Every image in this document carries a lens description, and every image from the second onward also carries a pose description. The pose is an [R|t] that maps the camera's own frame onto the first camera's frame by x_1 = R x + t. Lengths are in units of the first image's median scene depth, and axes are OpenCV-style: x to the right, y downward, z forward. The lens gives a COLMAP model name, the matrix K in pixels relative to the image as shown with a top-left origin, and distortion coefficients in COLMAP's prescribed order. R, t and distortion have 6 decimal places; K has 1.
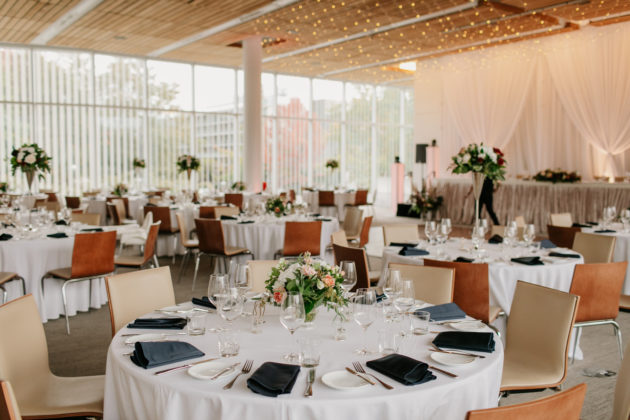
lens RADIAL K [[619.5, 0, 315.0], [0, 619.5, 210.0], [0, 0, 1]] dist [0.052588, -0.014659]
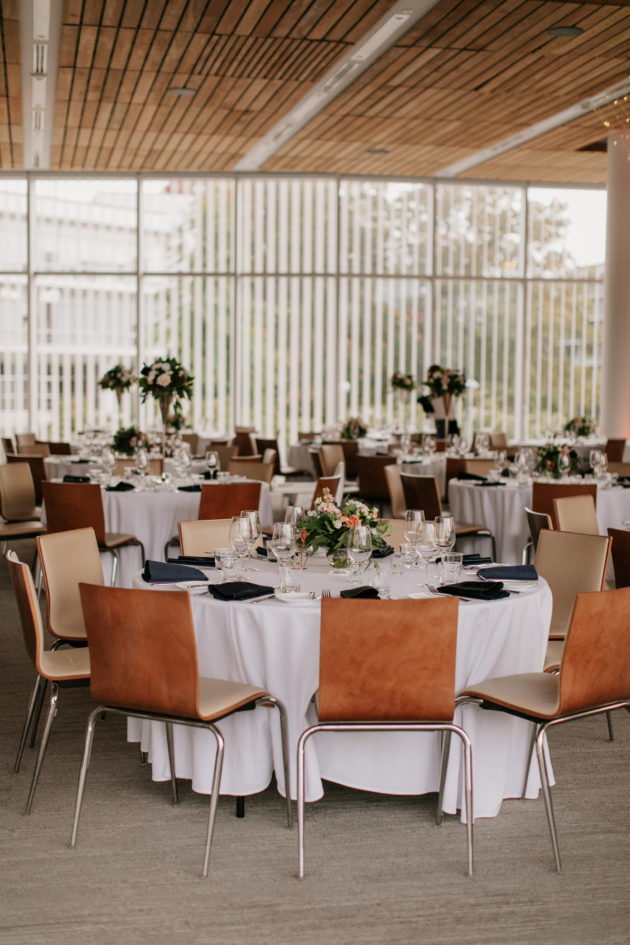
lens RADIAL K [[1355.8, 0, 315.0], [0, 1355.8, 472.5], [0, 0, 1]] dist [0.183887, -0.024015]
pose [[0.924471, 0.032163, -0.379894, 0.123563], [-0.034523, 0.999404, 0.000601, 0.006946], [0.379687, 0.012559, 0.925030, -0.150870]]
